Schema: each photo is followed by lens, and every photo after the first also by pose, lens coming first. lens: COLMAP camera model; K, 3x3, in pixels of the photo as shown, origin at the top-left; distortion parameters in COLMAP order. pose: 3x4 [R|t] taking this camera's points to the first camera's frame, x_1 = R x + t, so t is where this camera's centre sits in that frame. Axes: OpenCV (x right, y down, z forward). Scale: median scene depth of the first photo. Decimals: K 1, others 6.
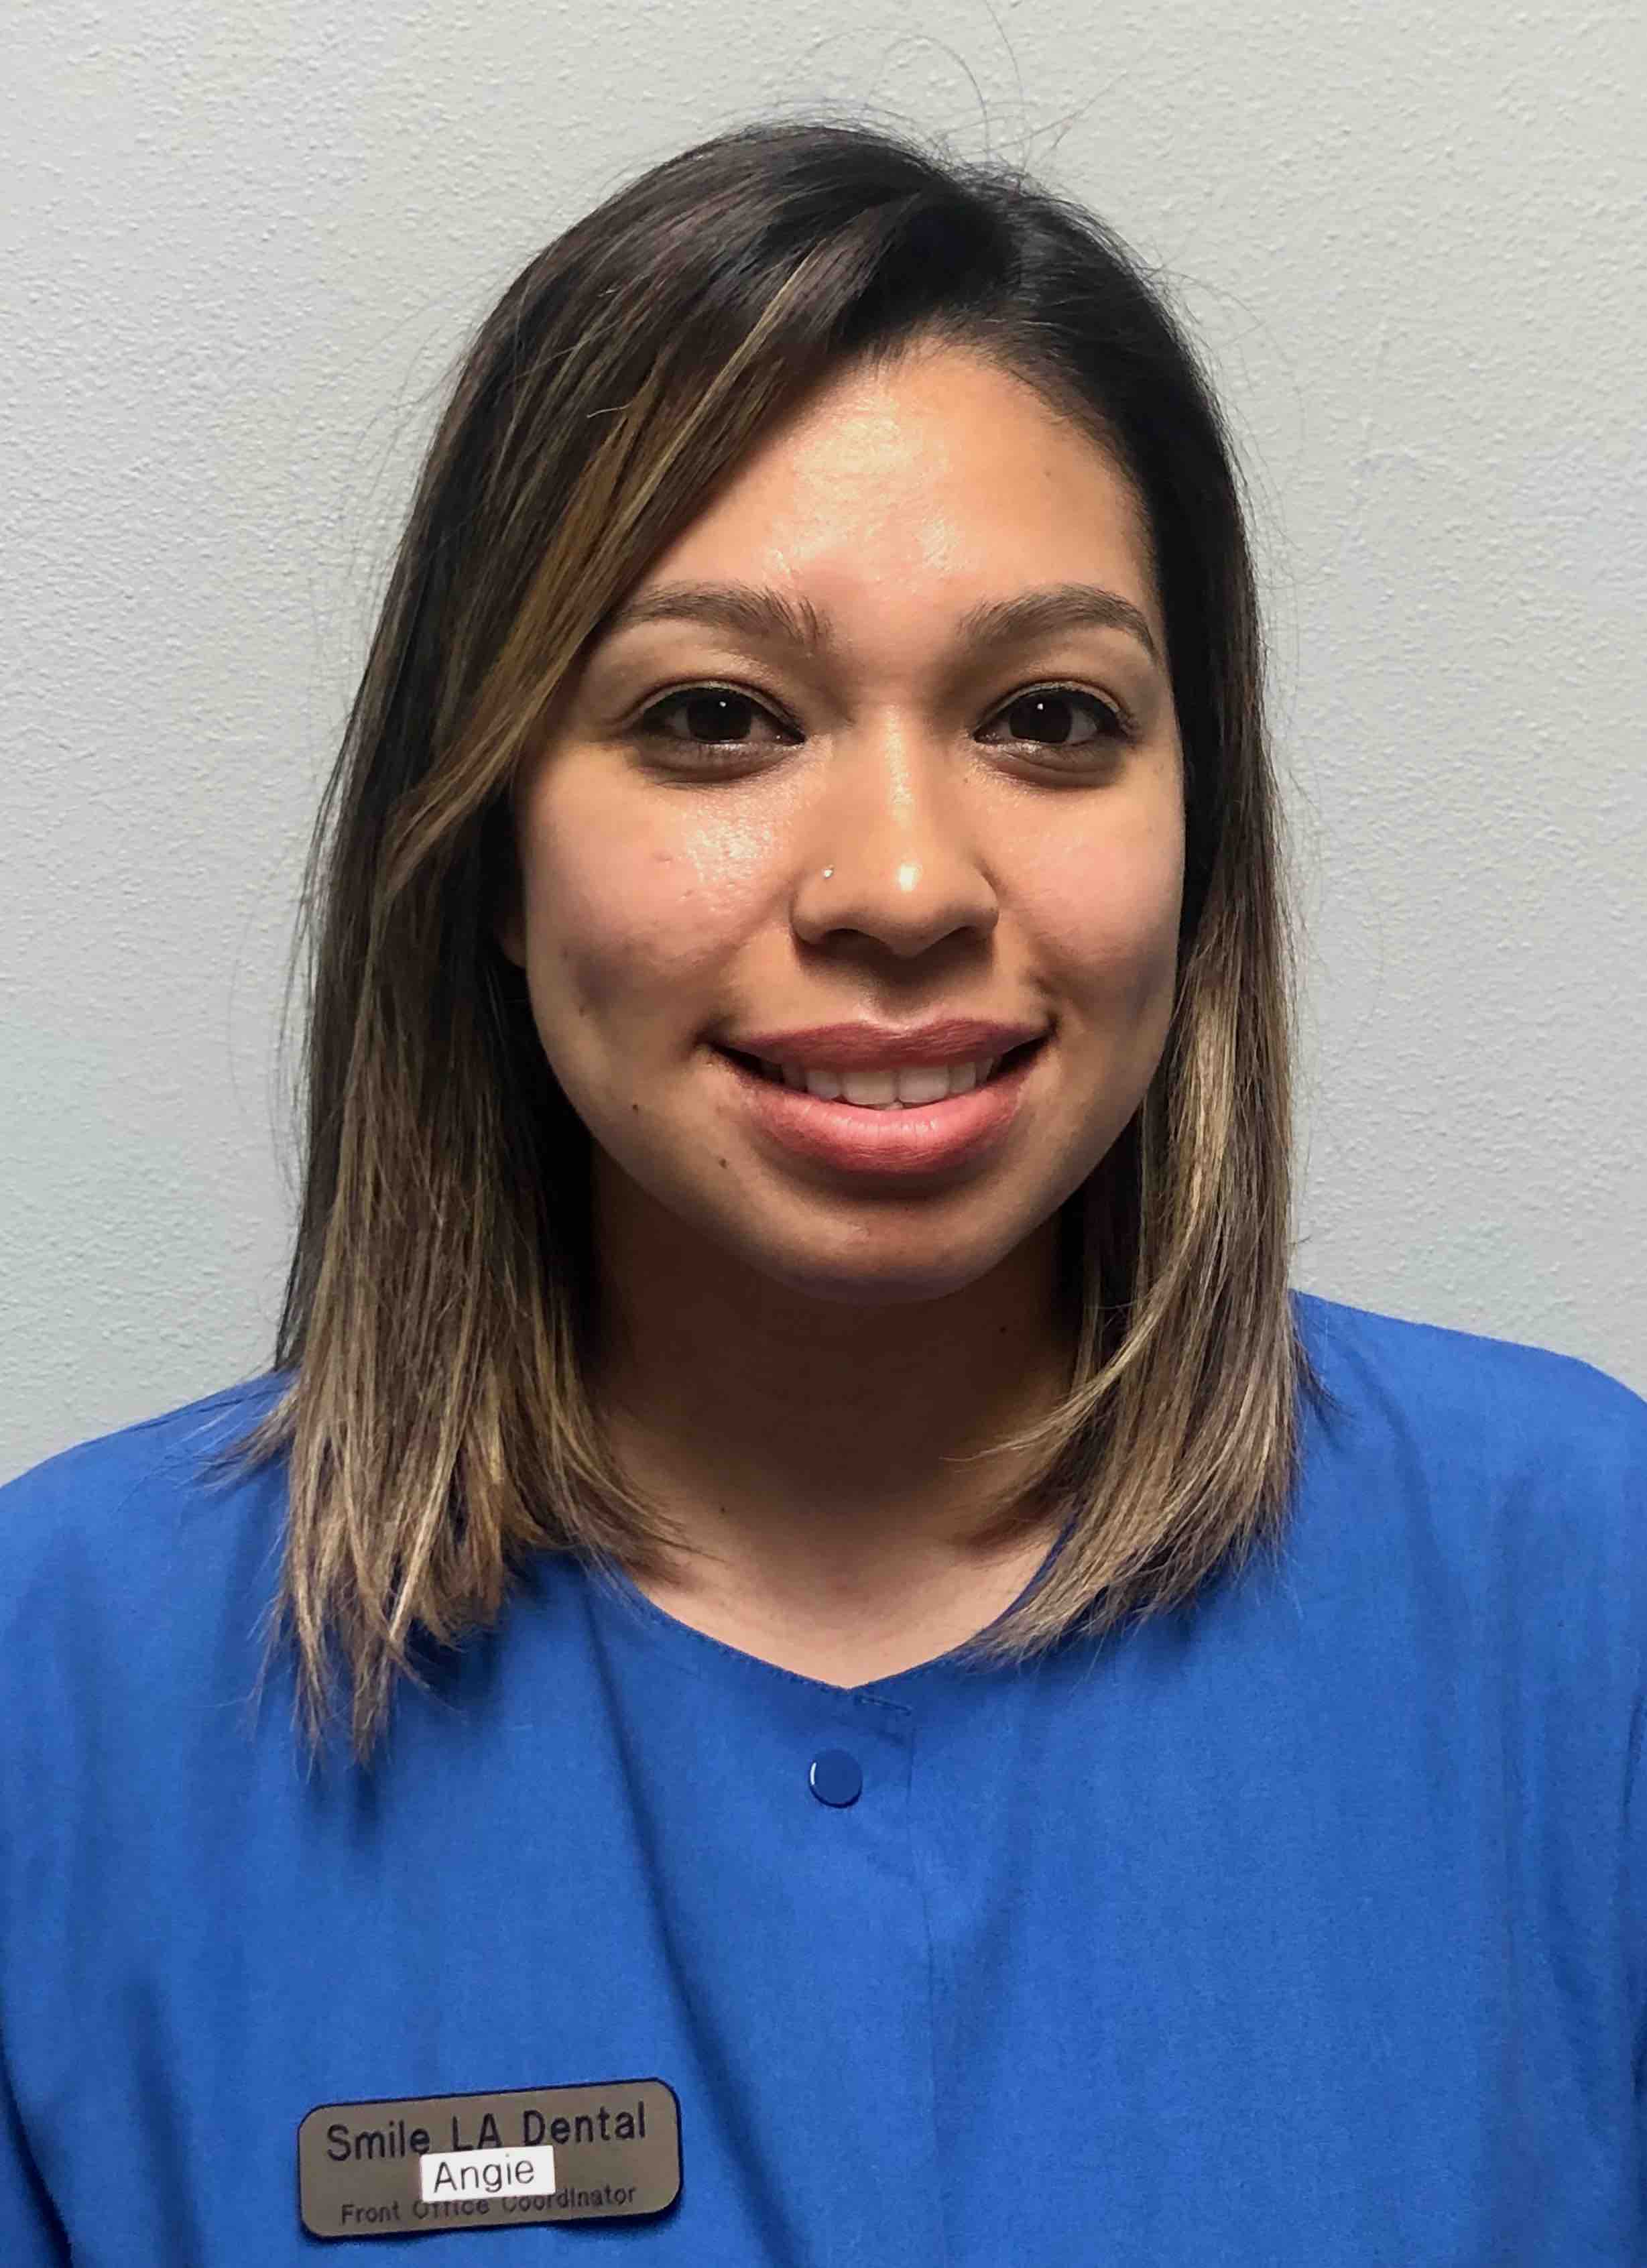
lens RADIAL K [[2046.9, 0, 822.8], [0, 2046.9, 1111.0], [0, 0, 1]] dist [0.065760, -0.049176]
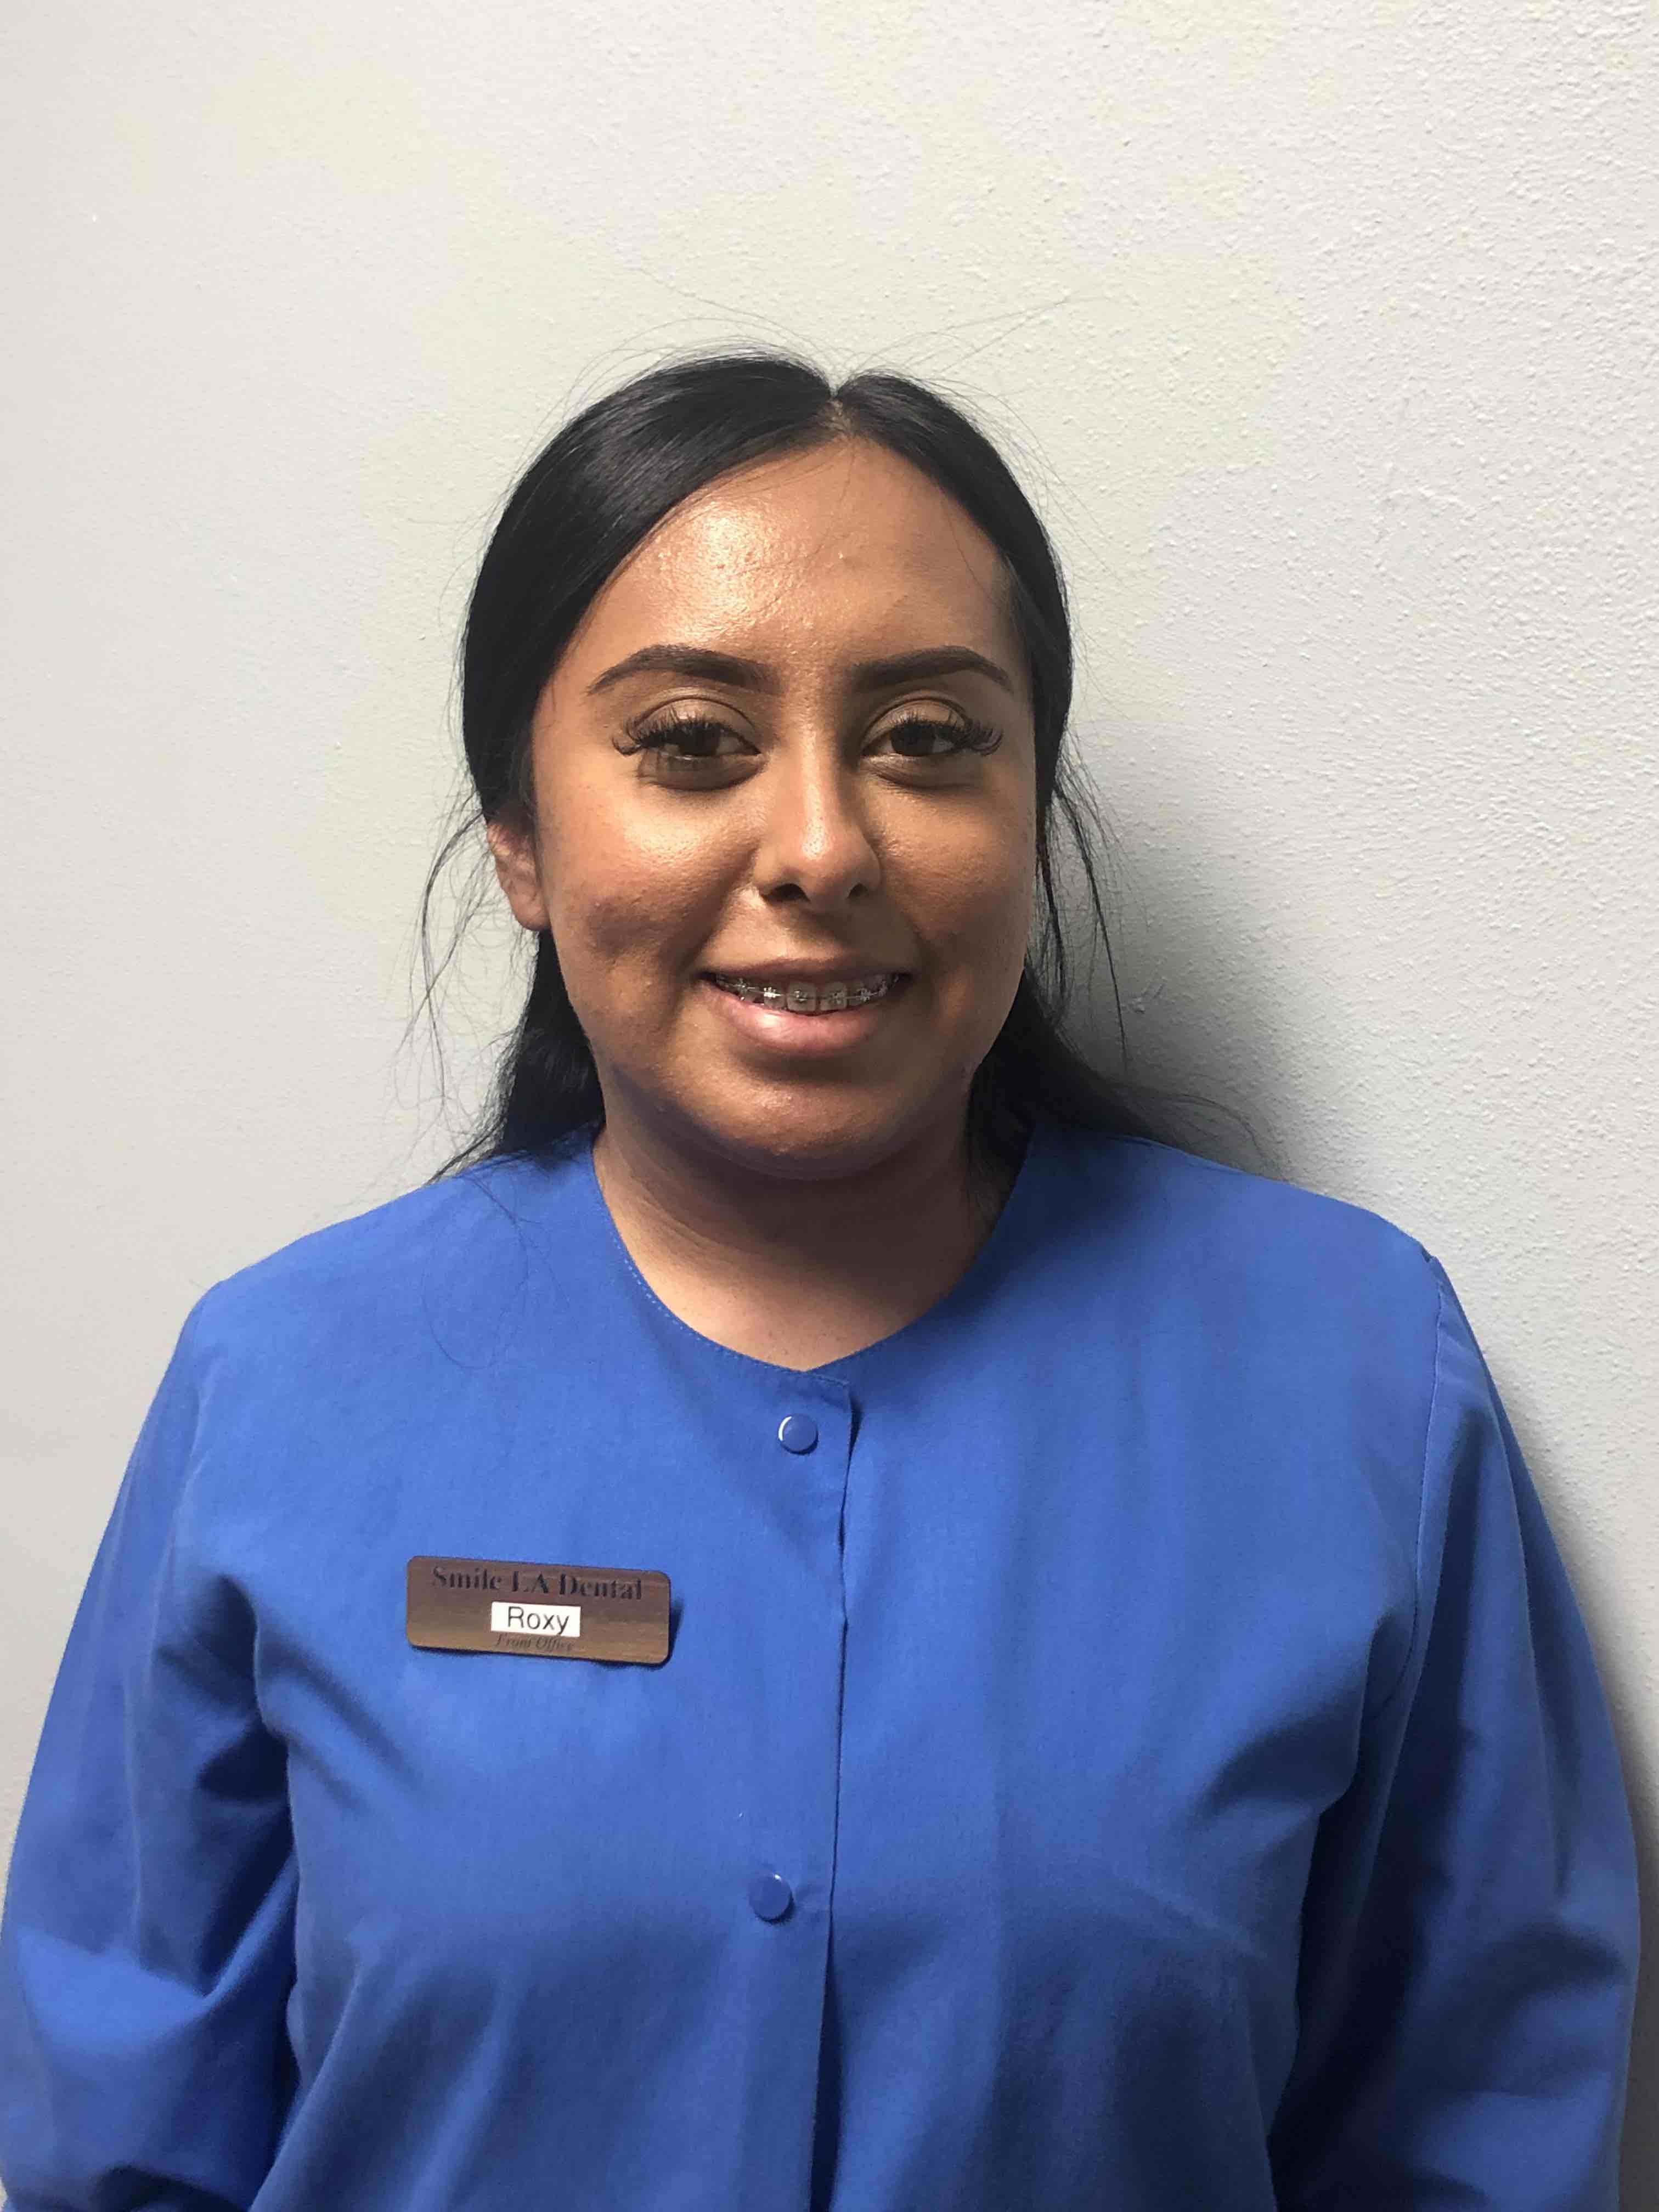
lens RADIAL K [[2557.0, 0, 828.9], [0, 2557.0, 1115.2], [0, 0, 1]] dist [0.019924, 0.000000]
pose [[0.785425, 0.142250, -0.602389, 0.930839], [-0.088704, 0.989055, 0.117902, -0.113286], [0.612568, -0.039169, 0.789447, -0.345767]]
